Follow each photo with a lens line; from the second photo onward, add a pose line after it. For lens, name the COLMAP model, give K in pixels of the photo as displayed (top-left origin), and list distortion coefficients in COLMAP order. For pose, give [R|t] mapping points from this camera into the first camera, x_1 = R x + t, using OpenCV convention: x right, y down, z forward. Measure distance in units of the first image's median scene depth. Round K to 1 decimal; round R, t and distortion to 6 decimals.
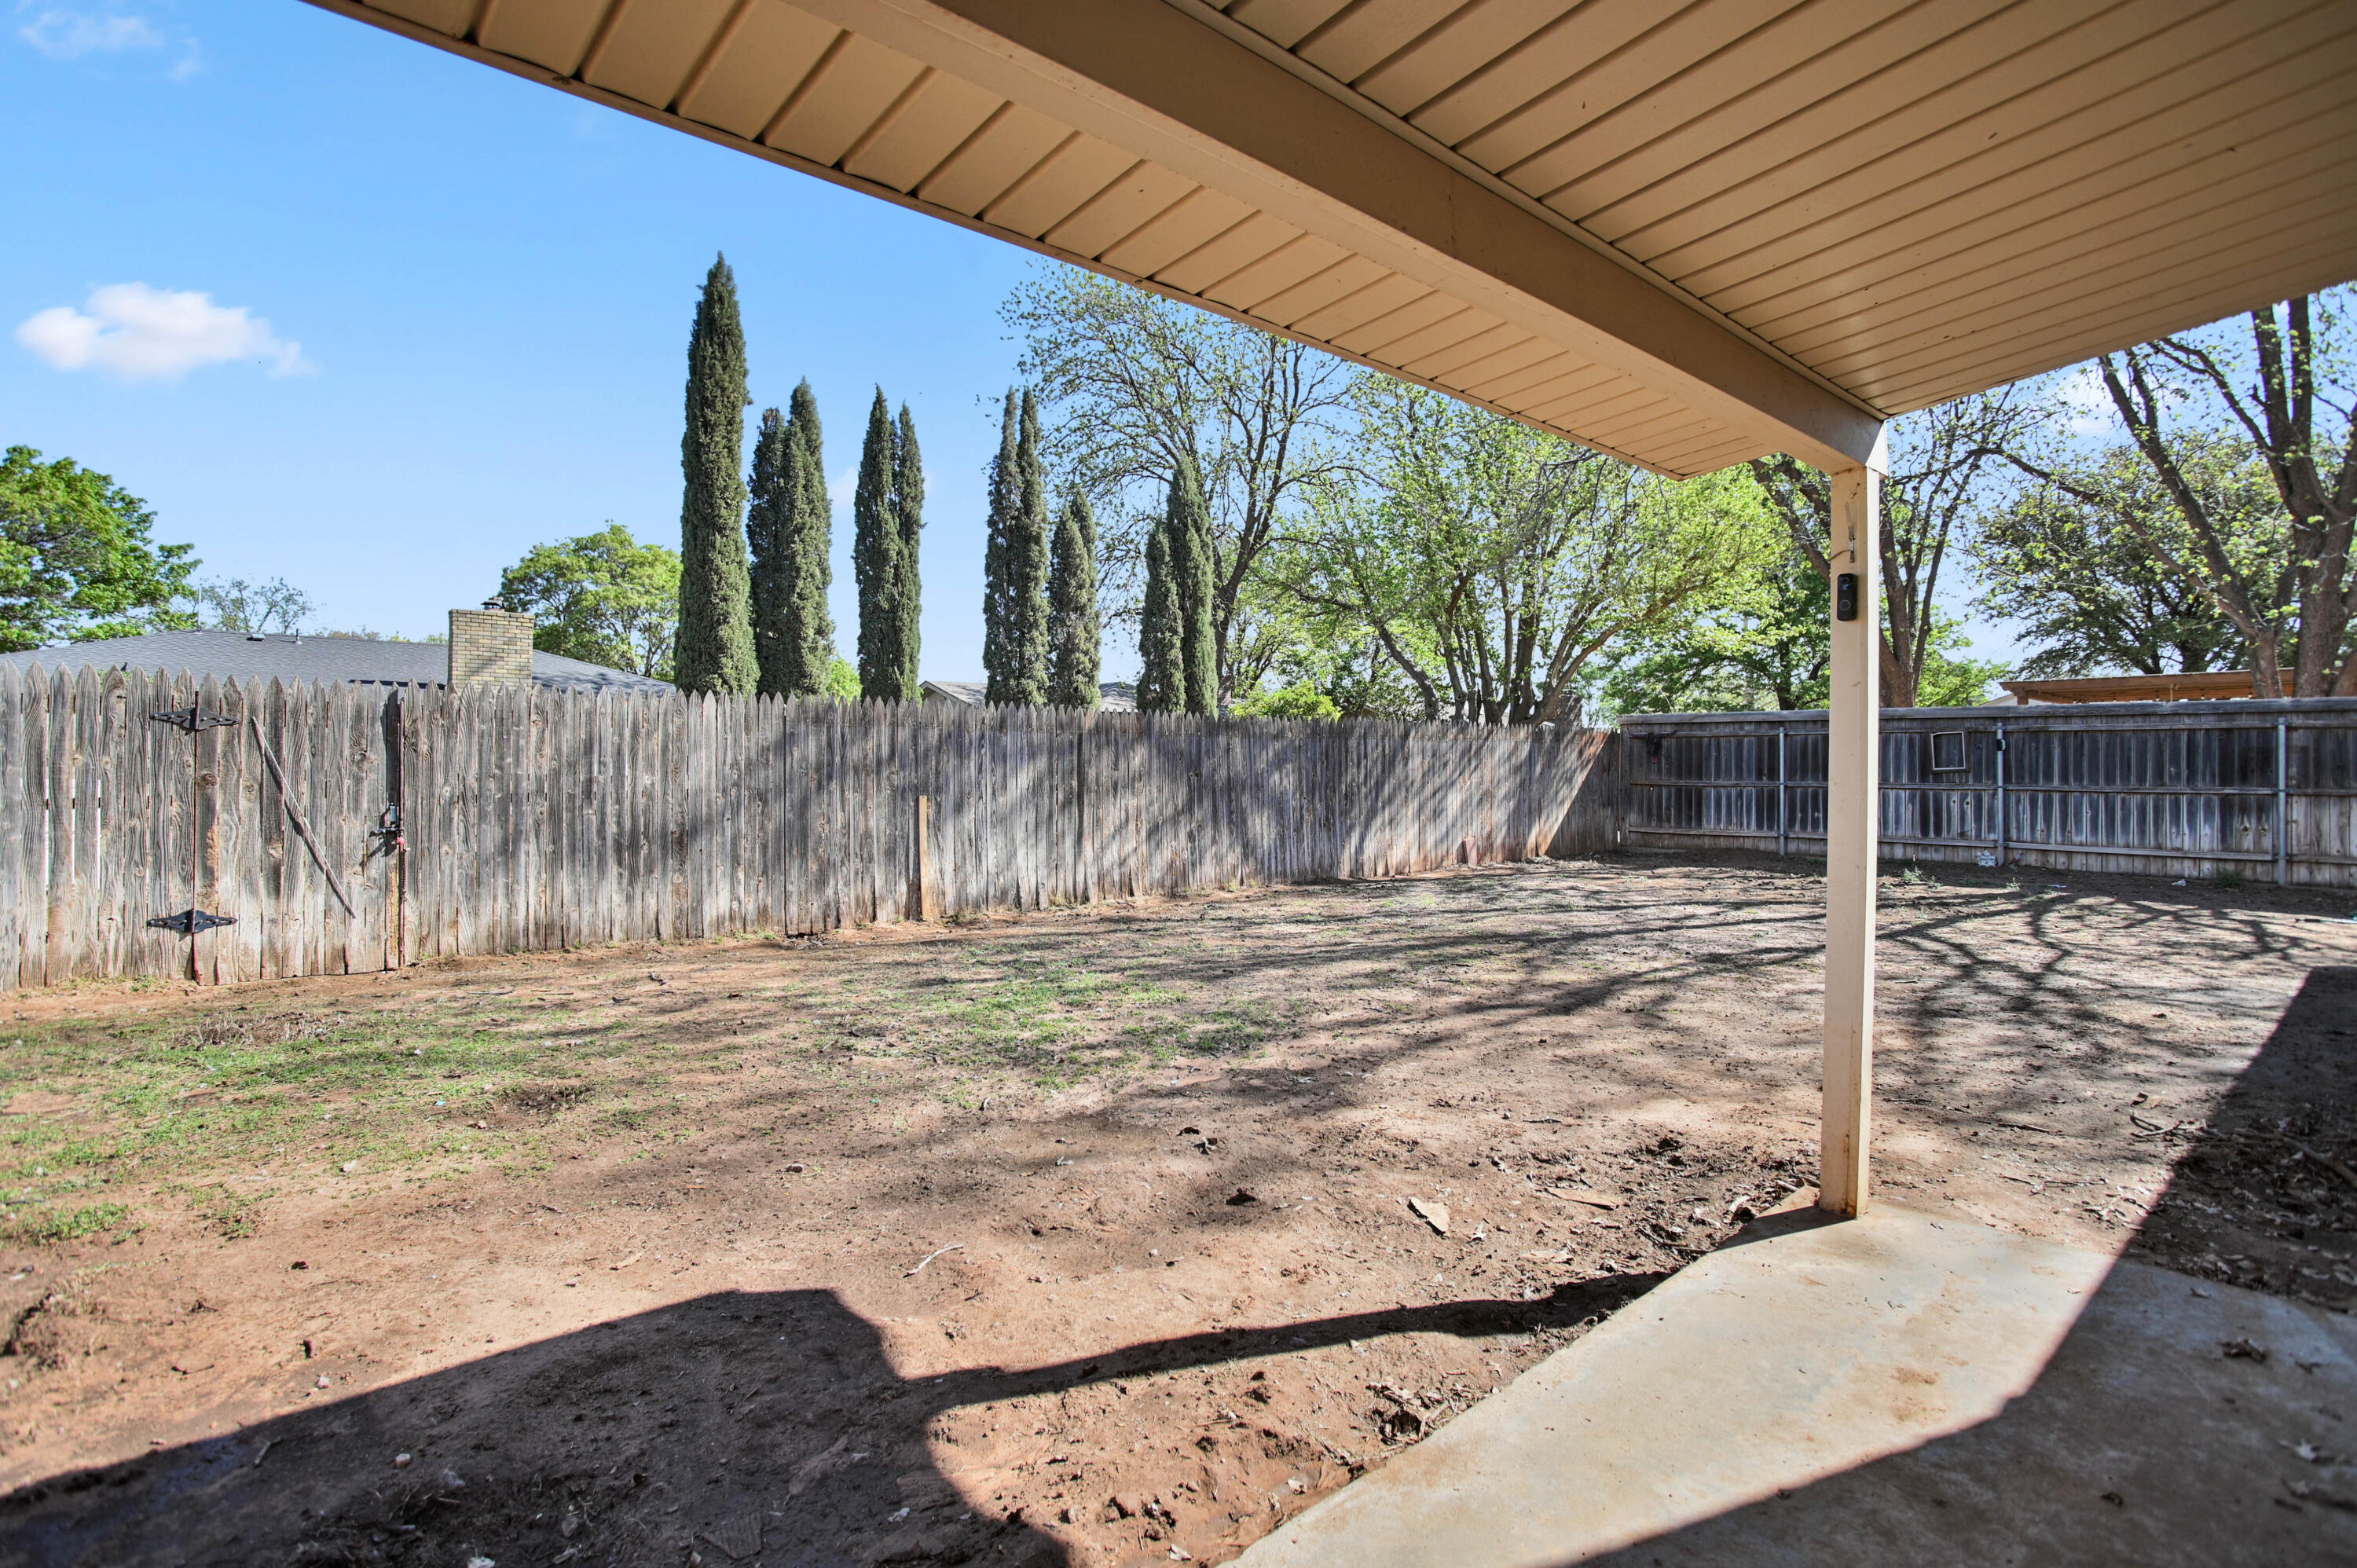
lens RADIAL K [[1207.8, 0, 1159.5], [0, 1207.8, 779.5], [0, 0, 1]] dist [-0.071141, 0.033236]
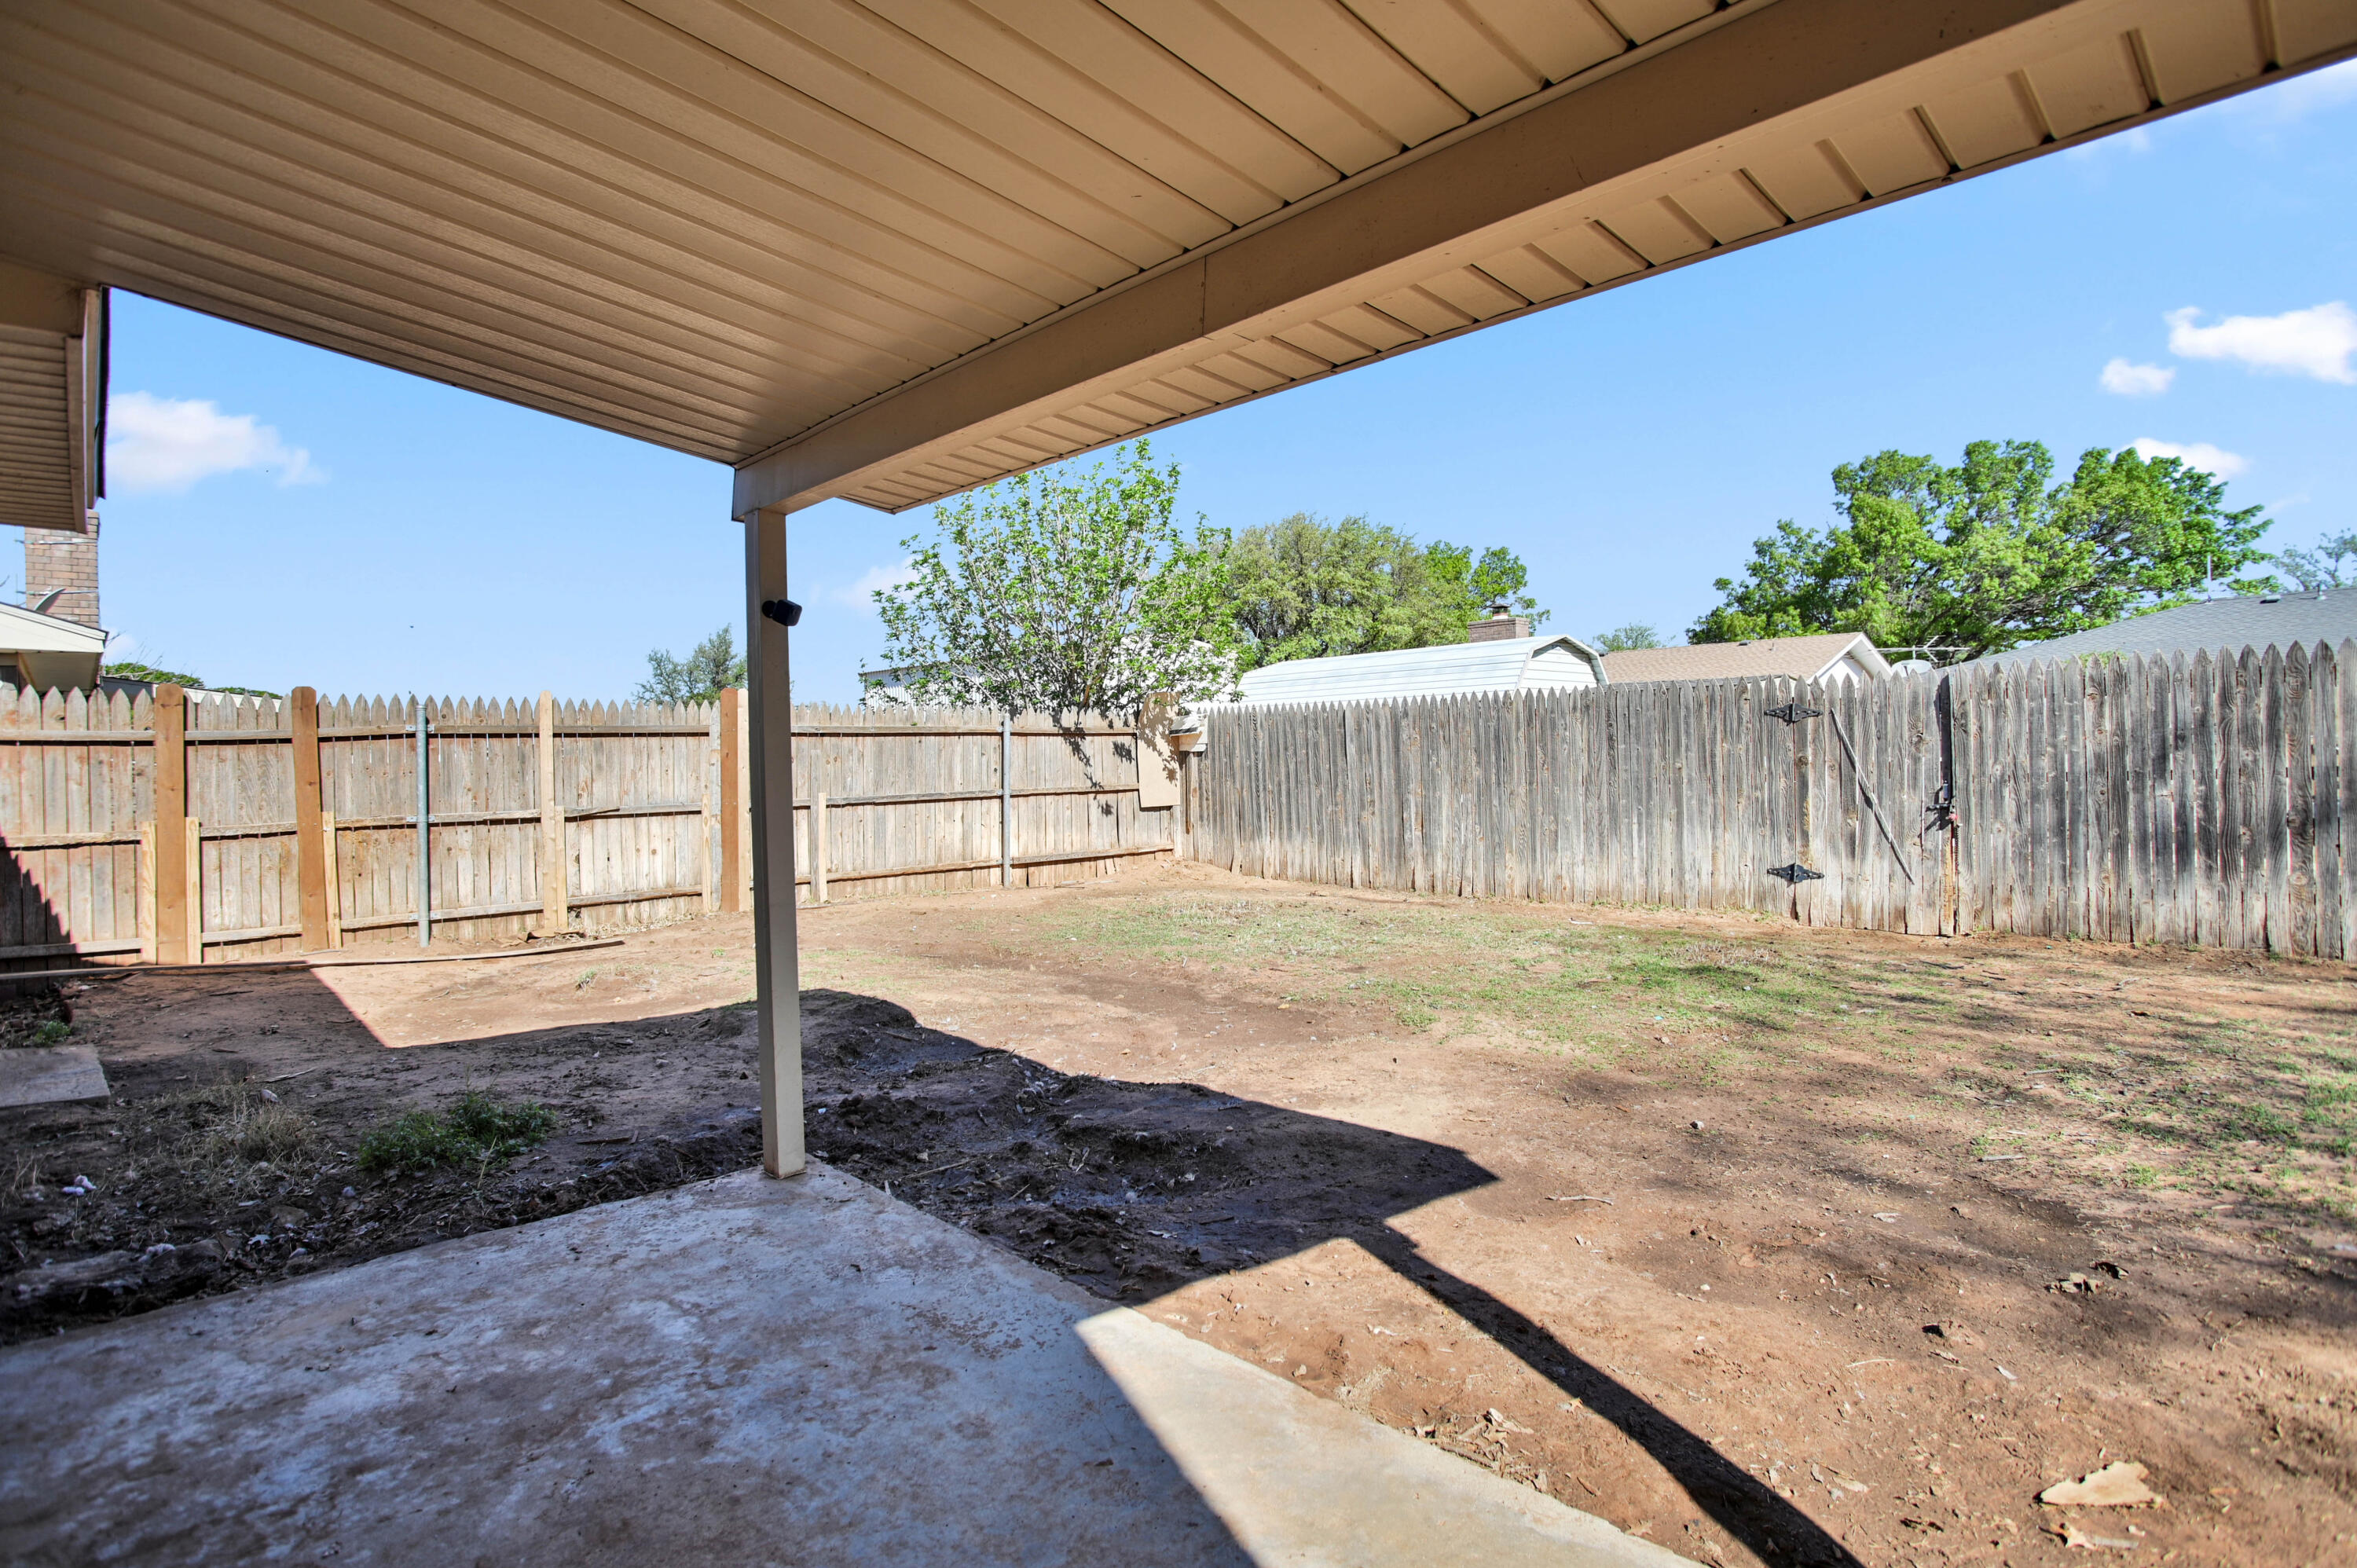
lens RADIAL K [[1207.8, 0, 1159.5], [0, 1207.8, 779.5], [0, 0, 1]] dist [-0.071141, 0.033236]
pose [[0.028631, 0.010290, -0.999537, 0.310423], [0.015052, 0.999829, 0.010725, -0.002713], [0.999477, -0.015352, 0.028472, 0.199518]]
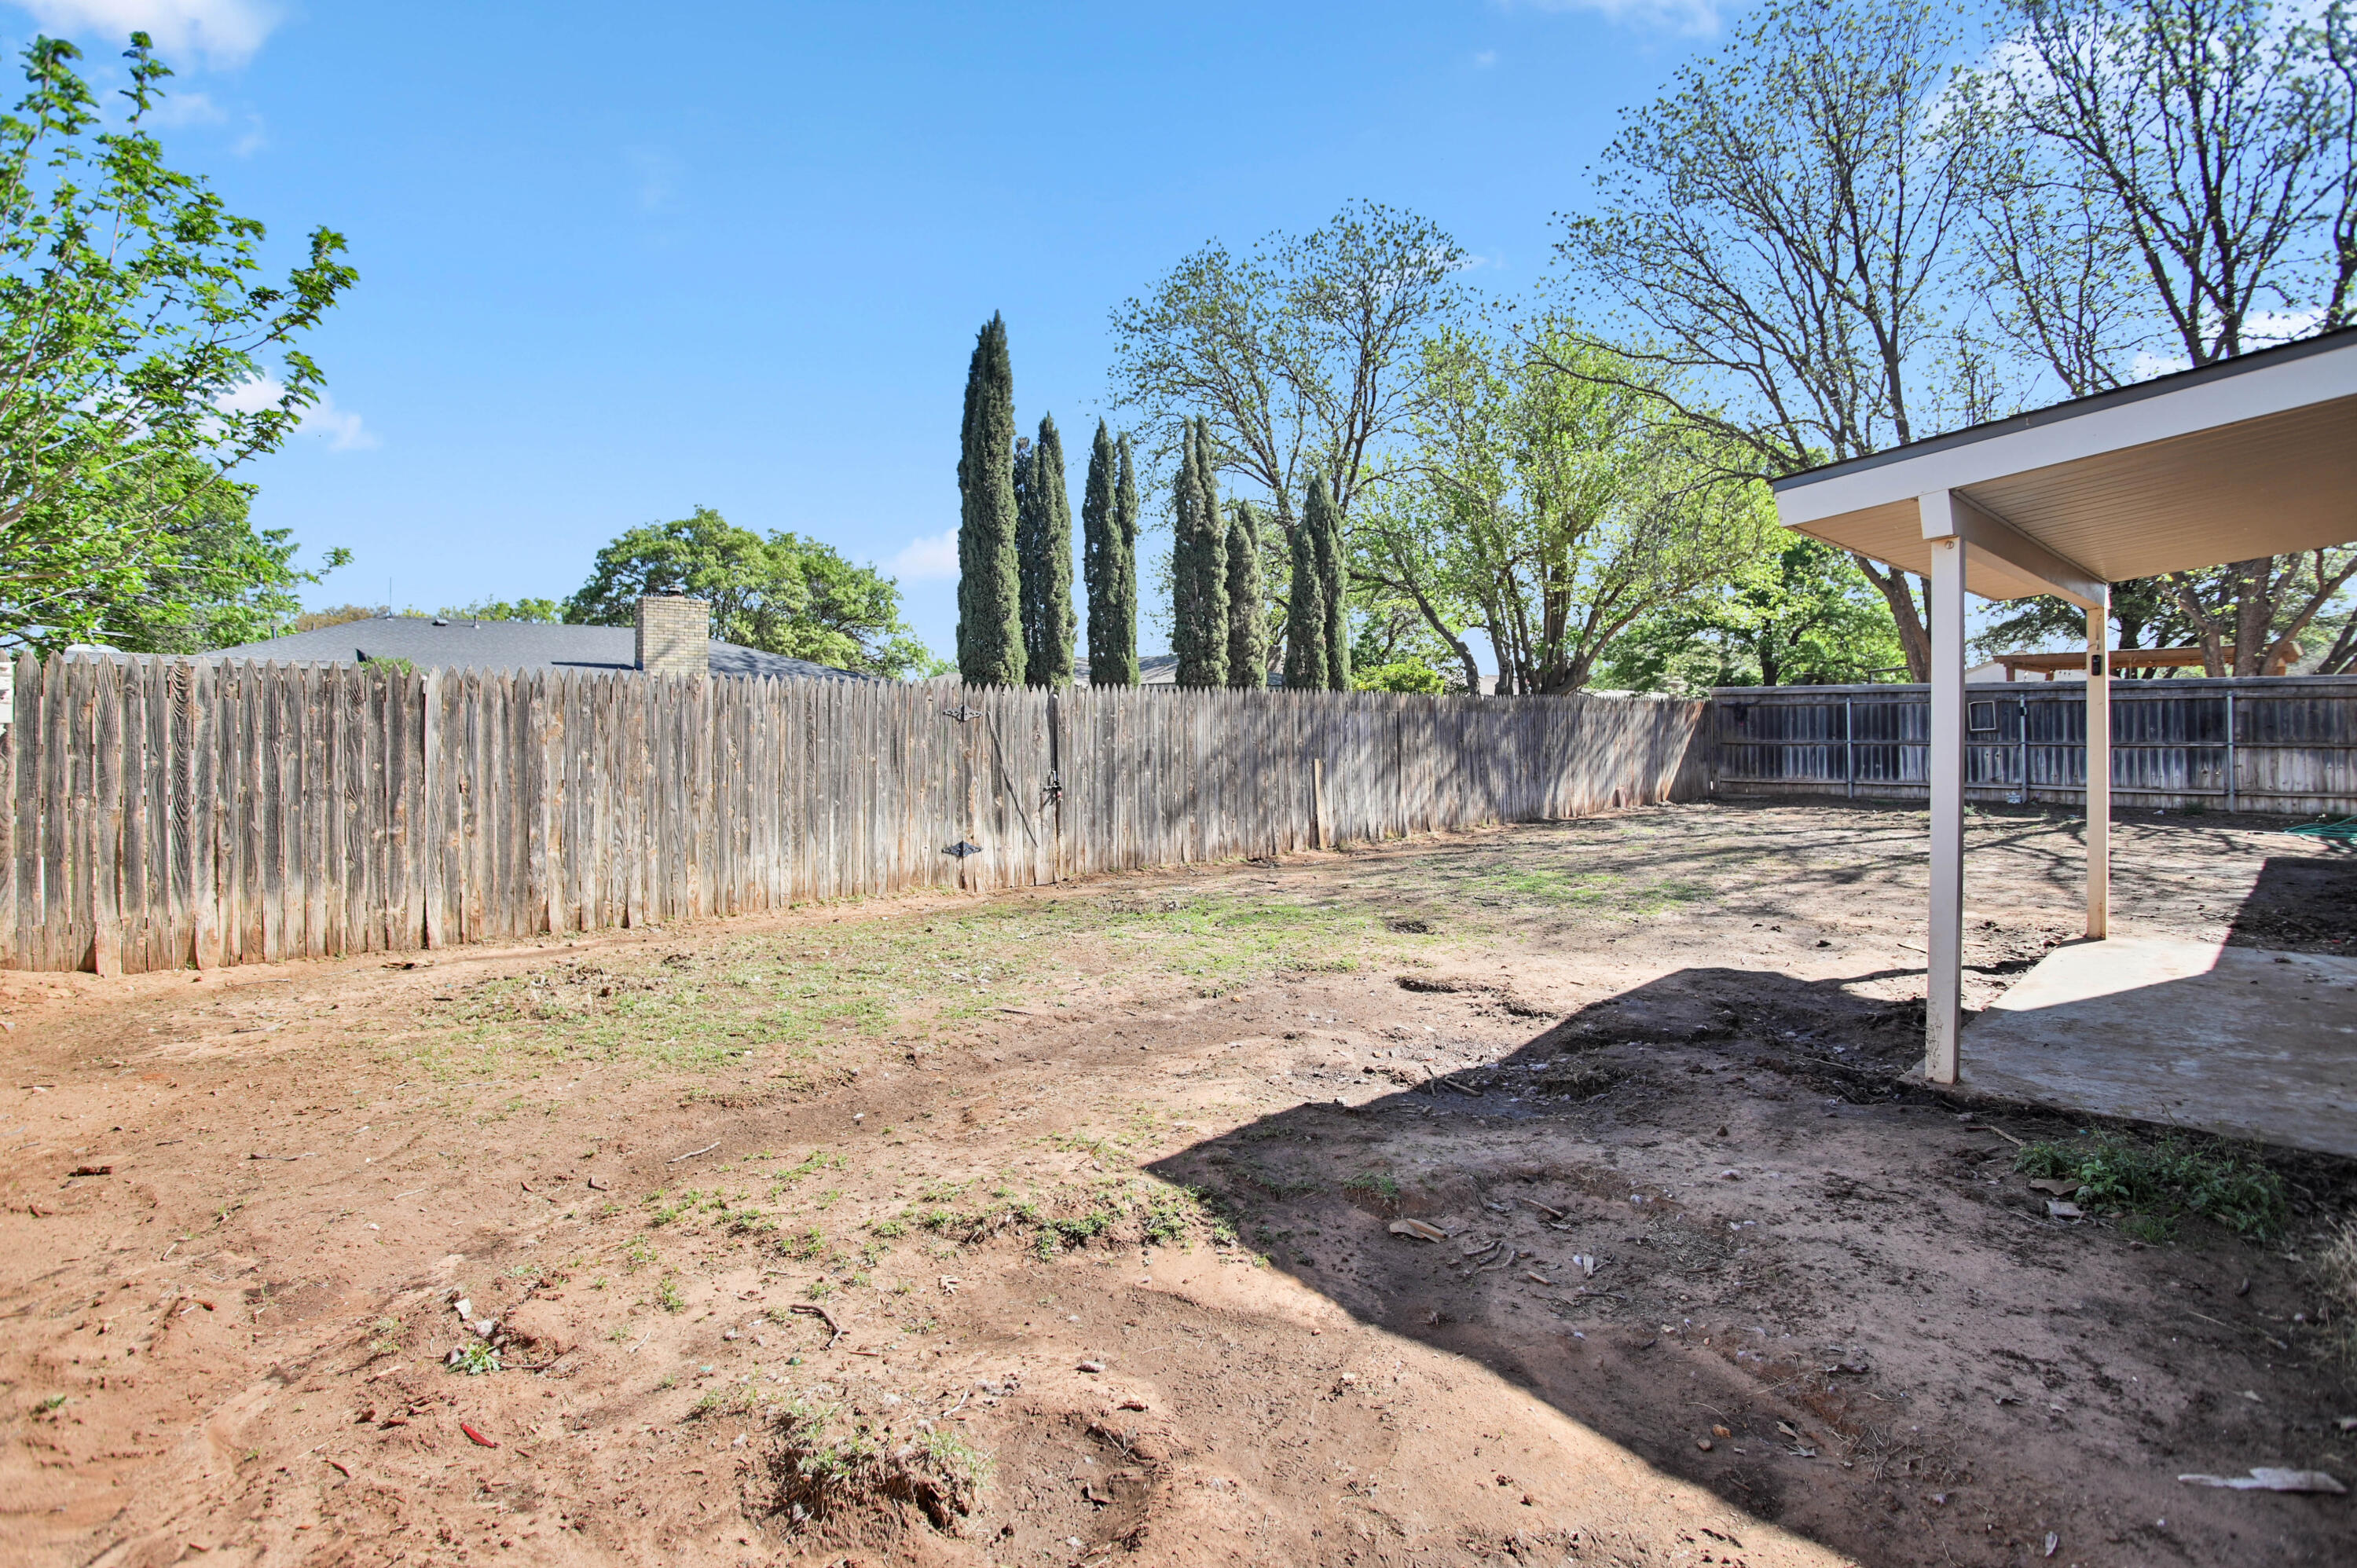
lens RADIAL K [[1280.3, 0, 1071.2], [0, 1280.3, 752.3], [0, 0, 1]] dist [-0.080680, 0.033913]
pose [[0.999079, -0.011618, 0.041298, -0.541895], [0.011212, 0.999887, 0.010031, -0.012125], [-0.041410, -0.009559, 0.999097, -0.453561]]
